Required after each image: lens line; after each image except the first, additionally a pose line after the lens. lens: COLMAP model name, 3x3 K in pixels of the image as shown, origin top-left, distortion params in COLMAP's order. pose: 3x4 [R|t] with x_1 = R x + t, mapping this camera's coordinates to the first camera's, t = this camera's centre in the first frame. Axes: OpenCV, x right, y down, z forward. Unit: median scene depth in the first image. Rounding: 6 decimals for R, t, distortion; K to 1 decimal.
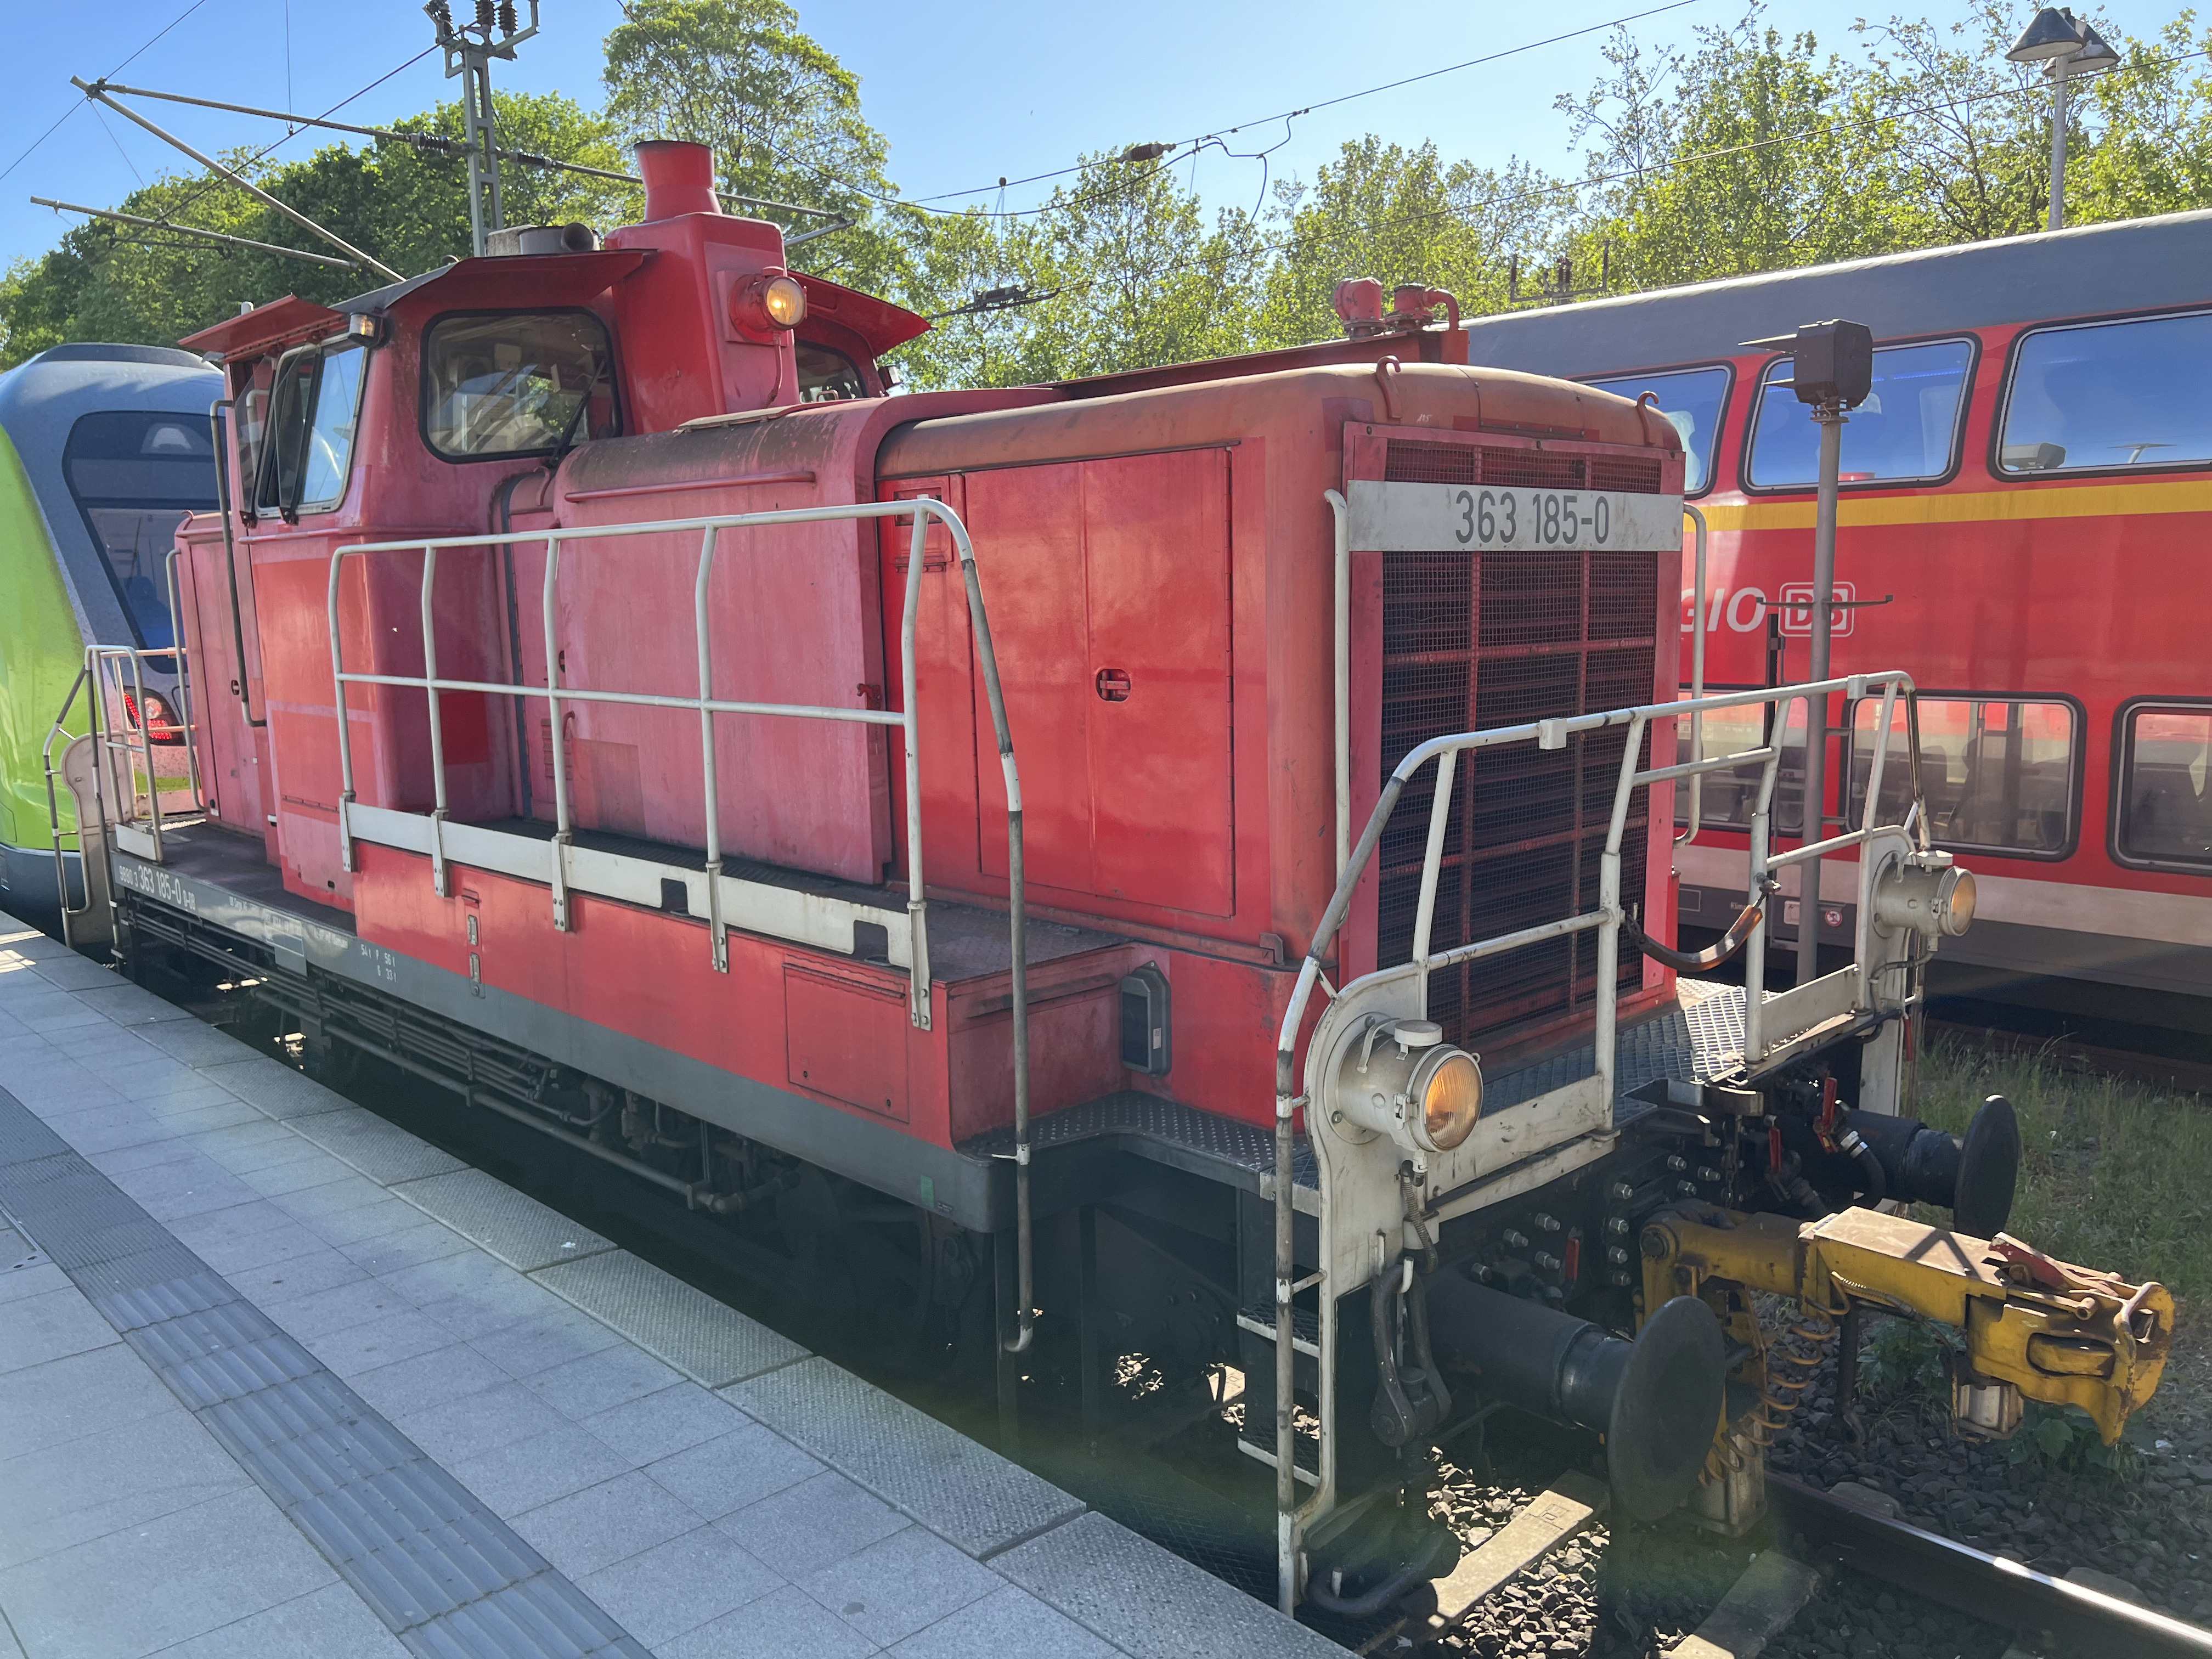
lens RADIAL K [[1681.6, 0, 1132.9], [0, 1681.6, 862.8], [0, 0, 1]] dist [0.047919, -0.049189]
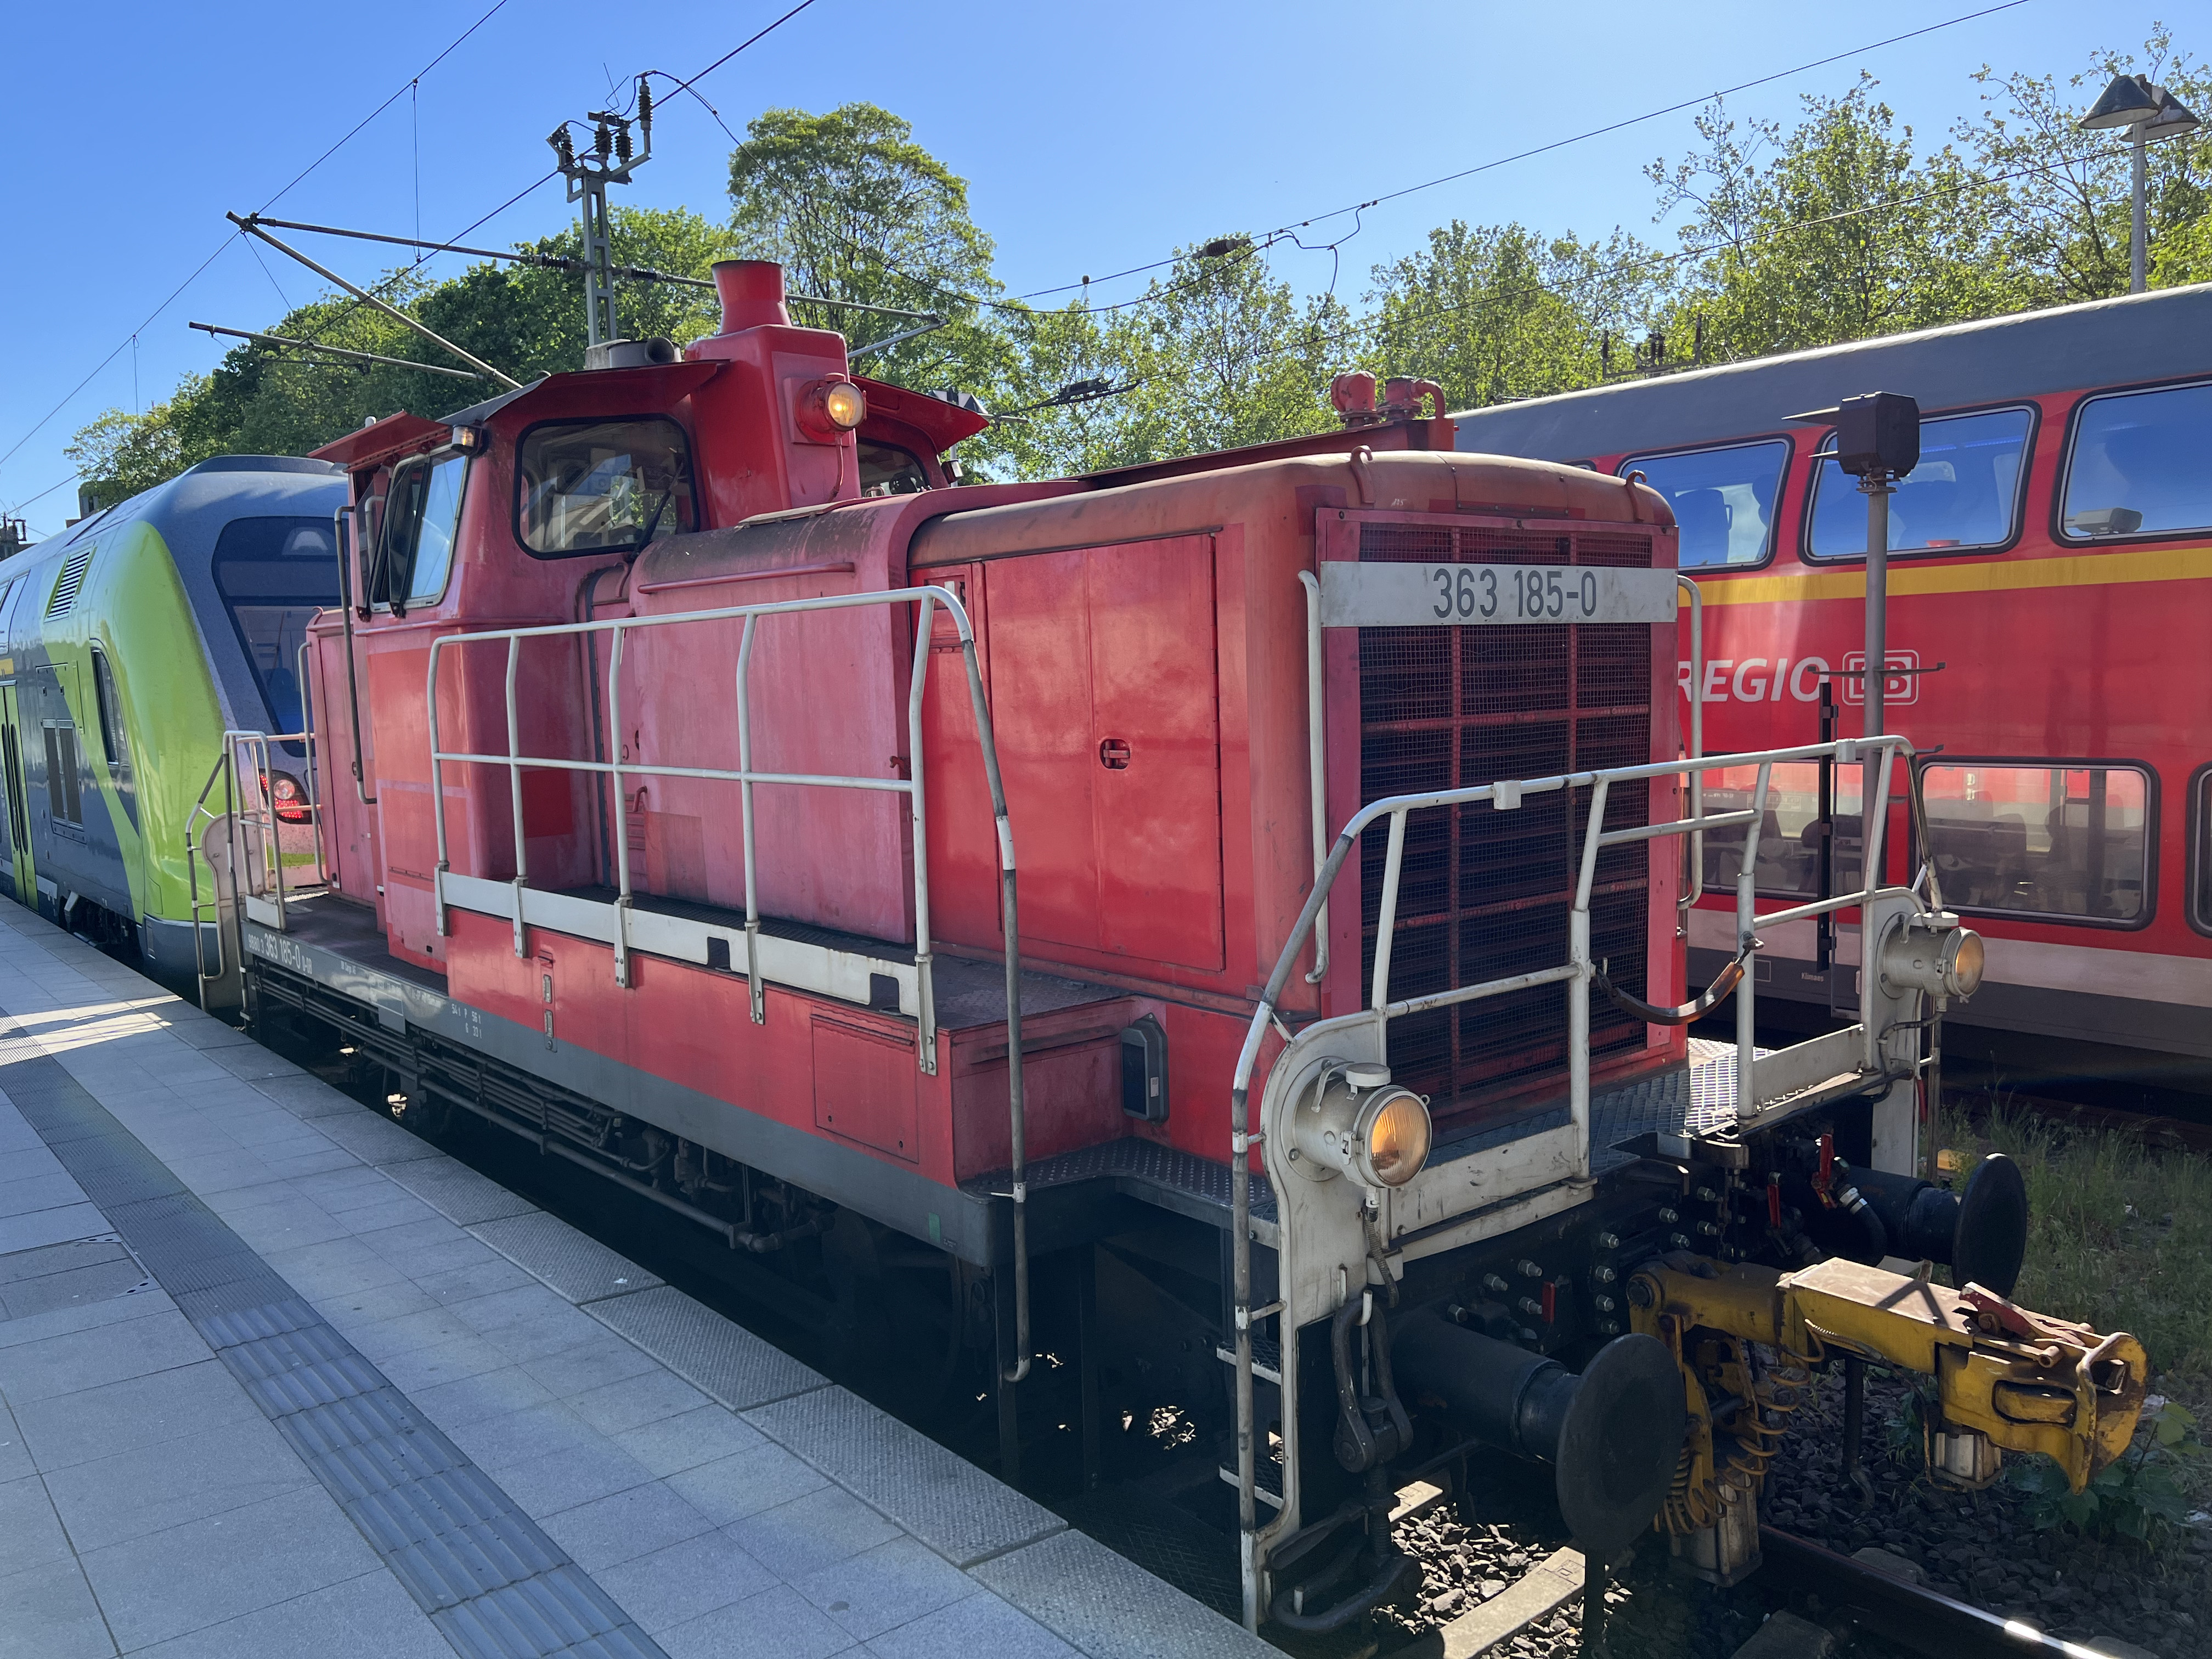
lens RADIAL K [[1678.0, 0, 1097.7], [0, 1678.0, 861.6], [0, 0, 1]] dist [0.054953, -0.059664]
pose [[0.996470, -0.003337, -0.083888, 0.062778], [-0.000601, 0.998901, -0.046872, 0.011692], [0.083953, 0.046756, 0.995372, -0.055331]]
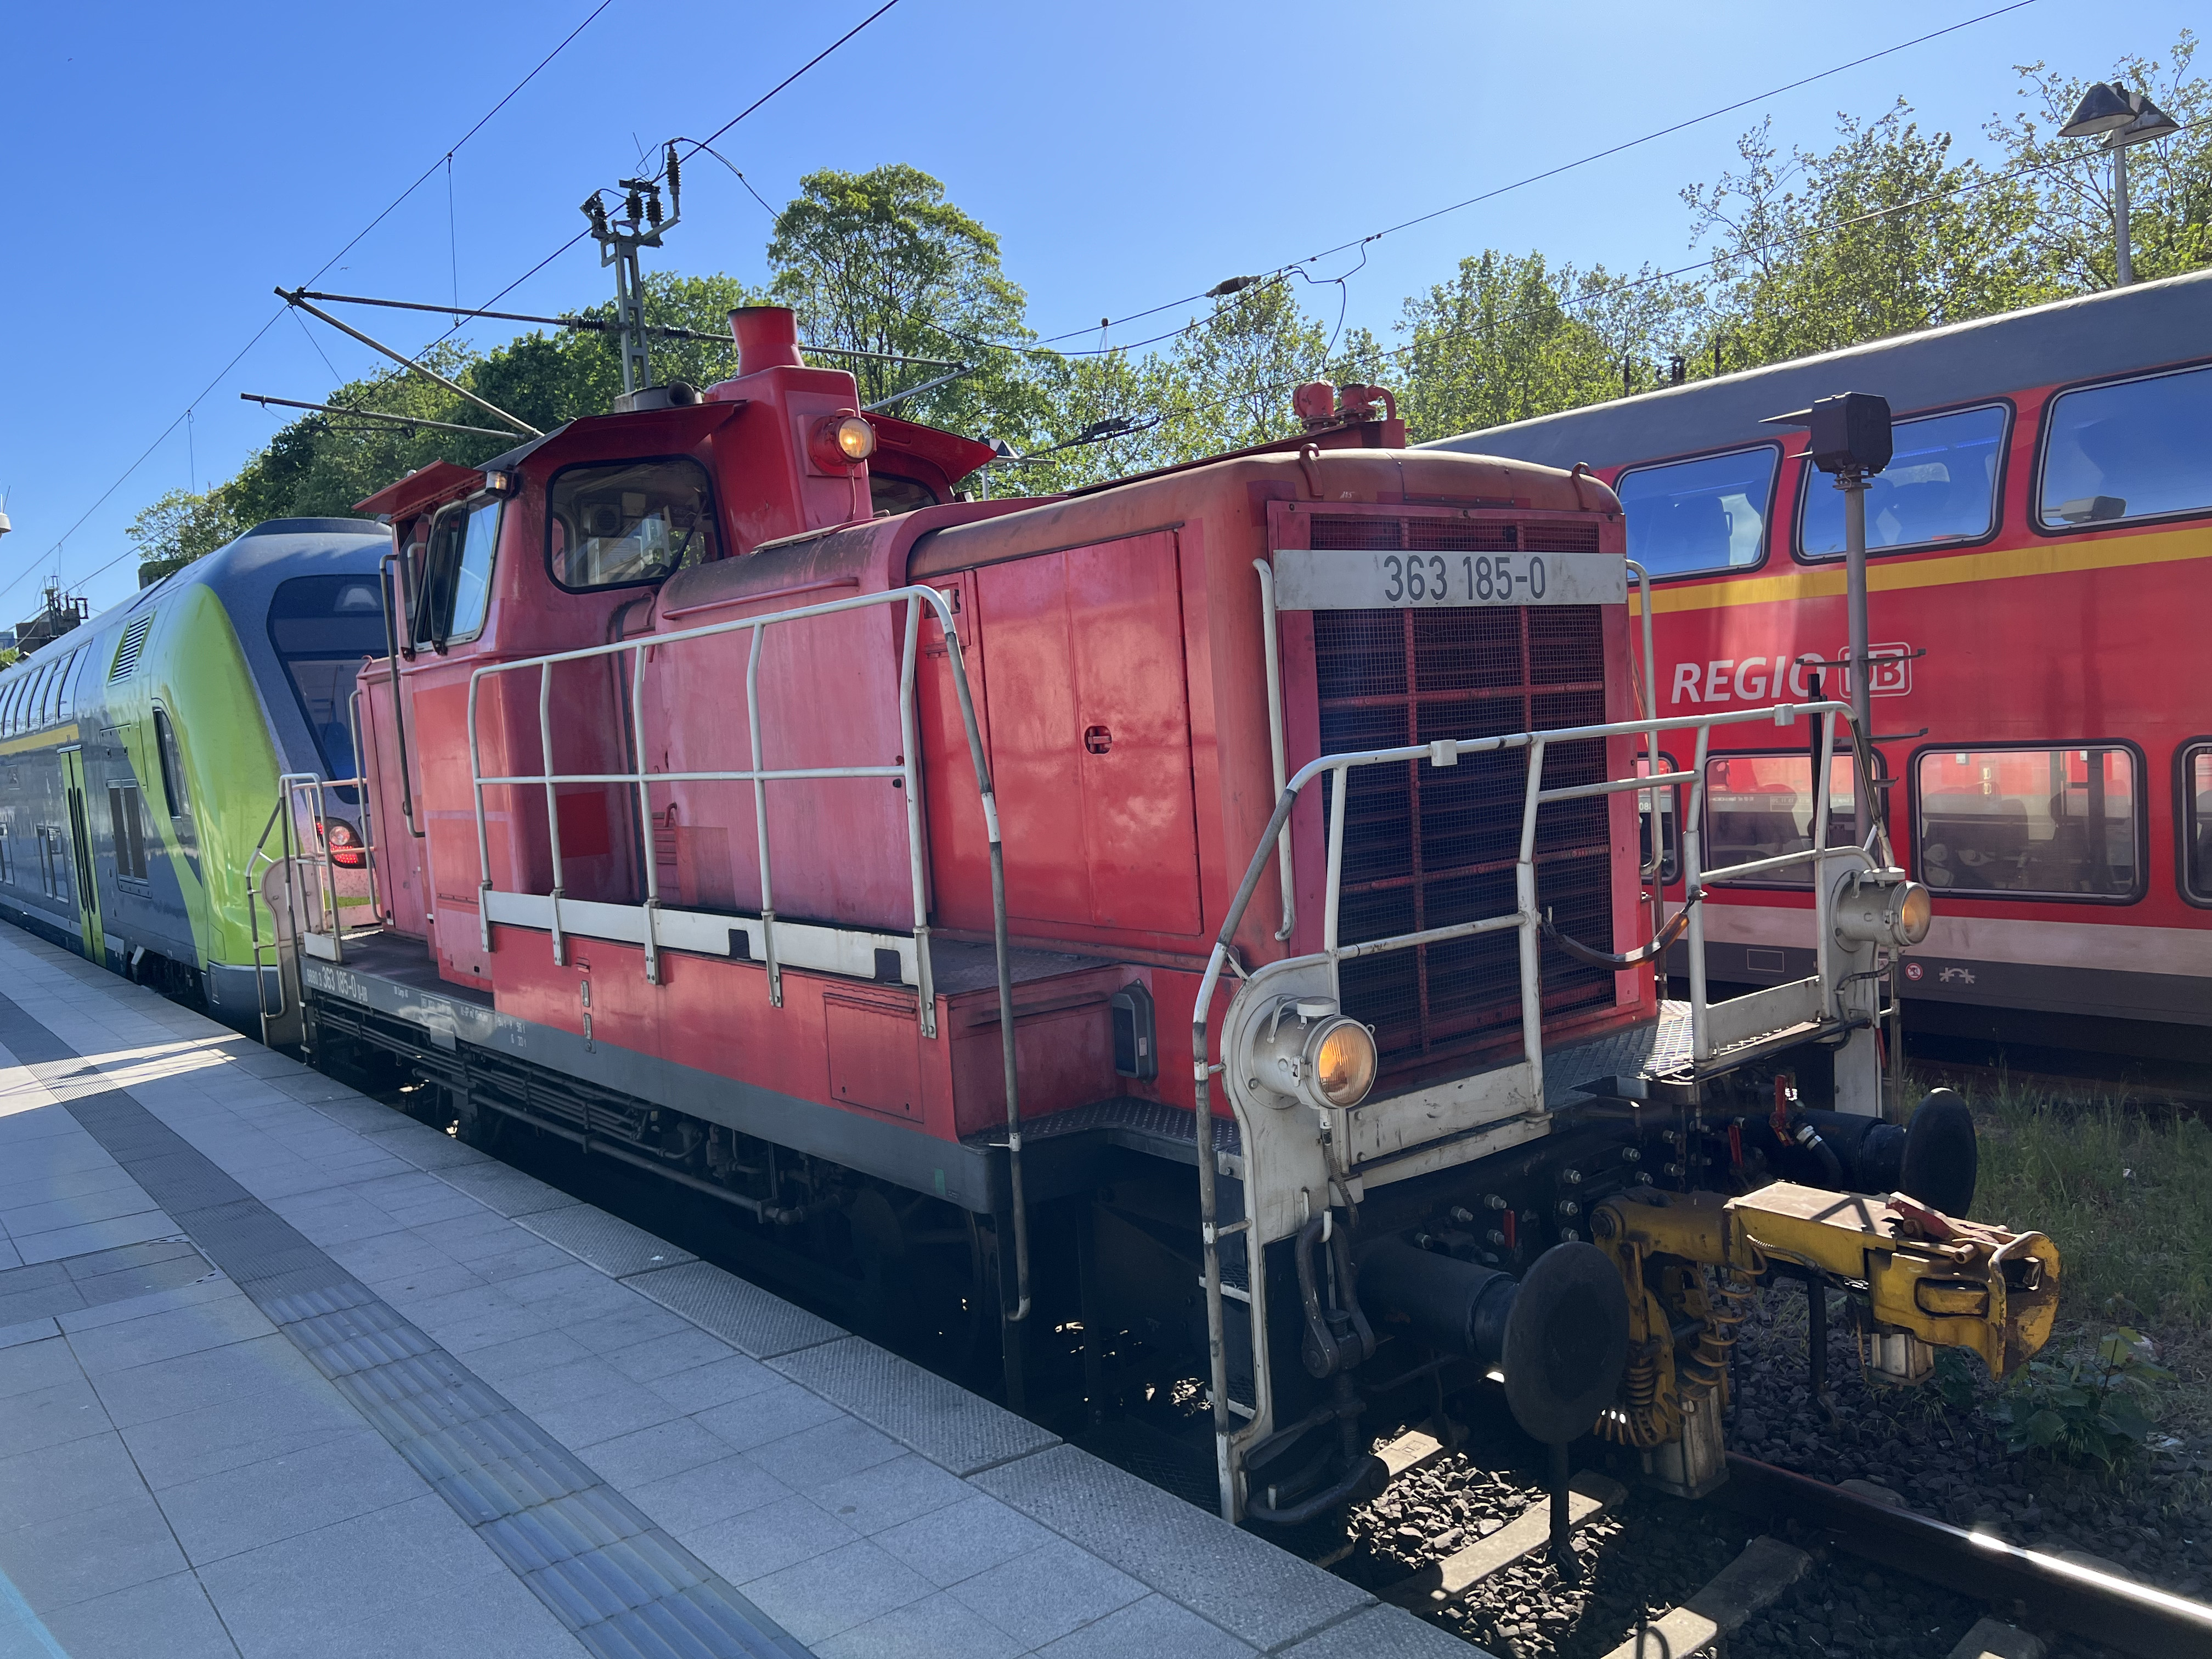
lens RADIAL K [[1676.1, 0, 1122.3], [0, 1676.1, 858.0], [0, 0, 1]] dist [0.057797, -0.063372]
pose [[0.994199, -0.038481, -0.100439, 0.110359], [0.031067, 0.996747, -0.074365, 0.056902], [0.102974, 0.070814, 0.992160, -0.120873]]
